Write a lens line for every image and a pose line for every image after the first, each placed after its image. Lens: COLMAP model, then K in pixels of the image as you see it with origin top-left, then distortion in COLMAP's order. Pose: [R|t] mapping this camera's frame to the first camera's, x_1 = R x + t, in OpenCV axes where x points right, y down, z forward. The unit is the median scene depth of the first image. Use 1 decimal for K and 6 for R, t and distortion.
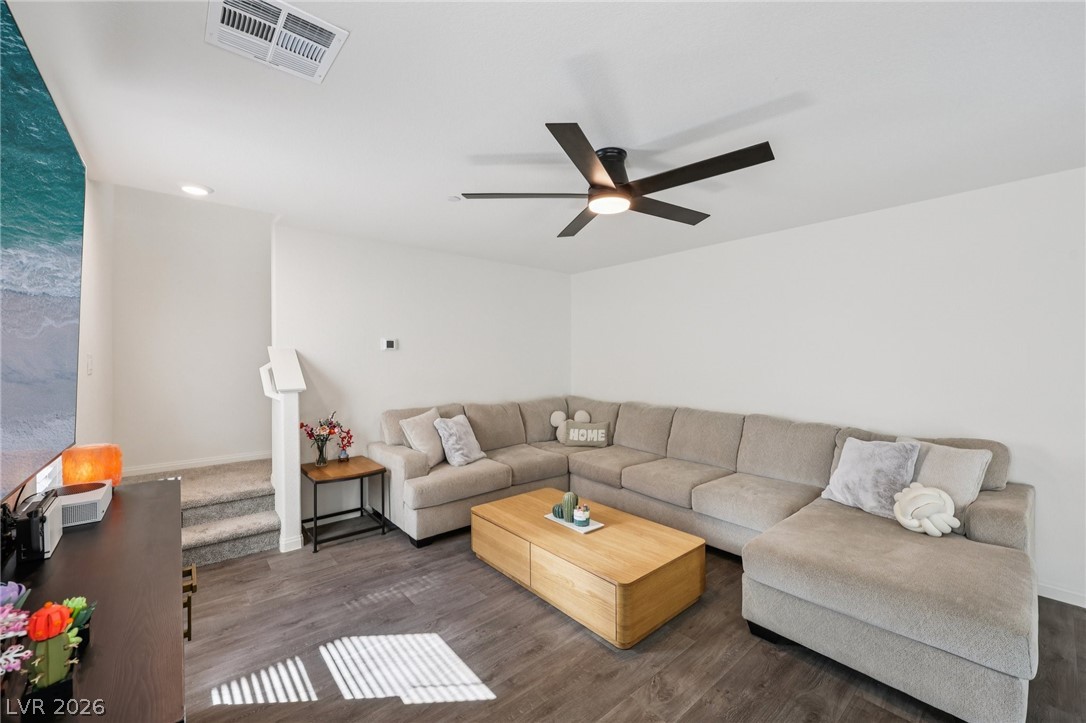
lens RADIAL K [[437.0, 0, 545.5], [0, 437.0, 355.6], [0, 0, 1]] dist [-0.000933, 0.000482]
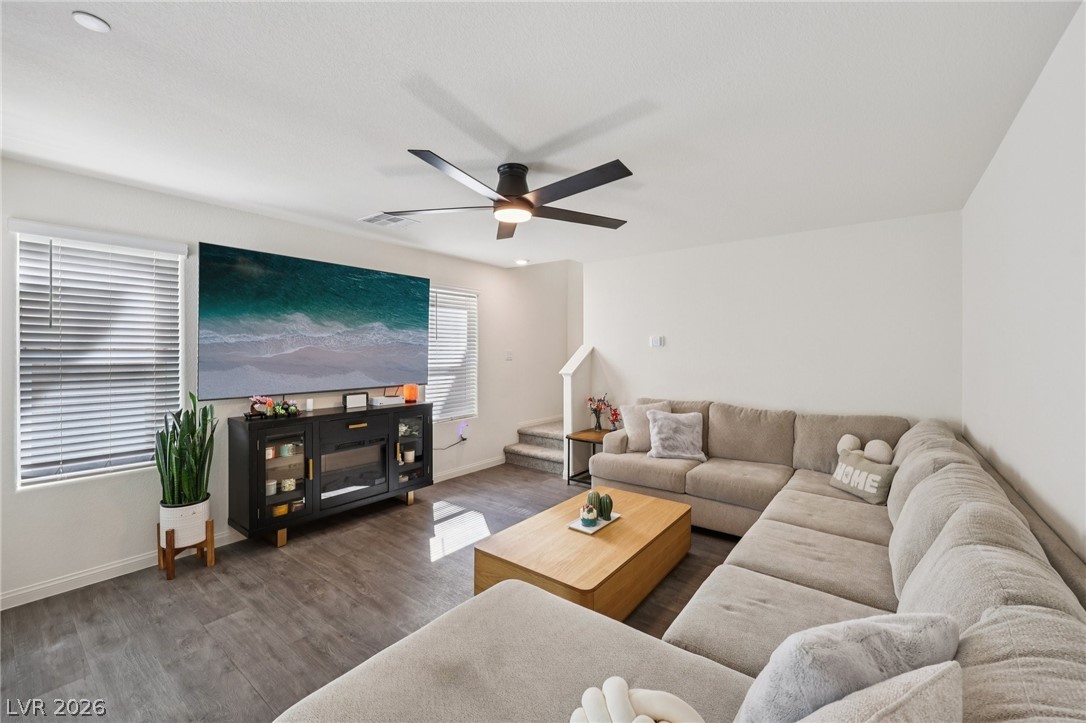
lens RADIAL K [[445.2, 0, 541.8], [0, 445.2, 346.6], [0, 0, 1]] dist [-0.000200, 0.000115]
pose [[0.206813, 0.000815, -0.978380, 1.038042], [0.007081, 0.999972, 0.002330, -0.024181], [0.978355, -0.007410, 0.206802, 0.673795]]
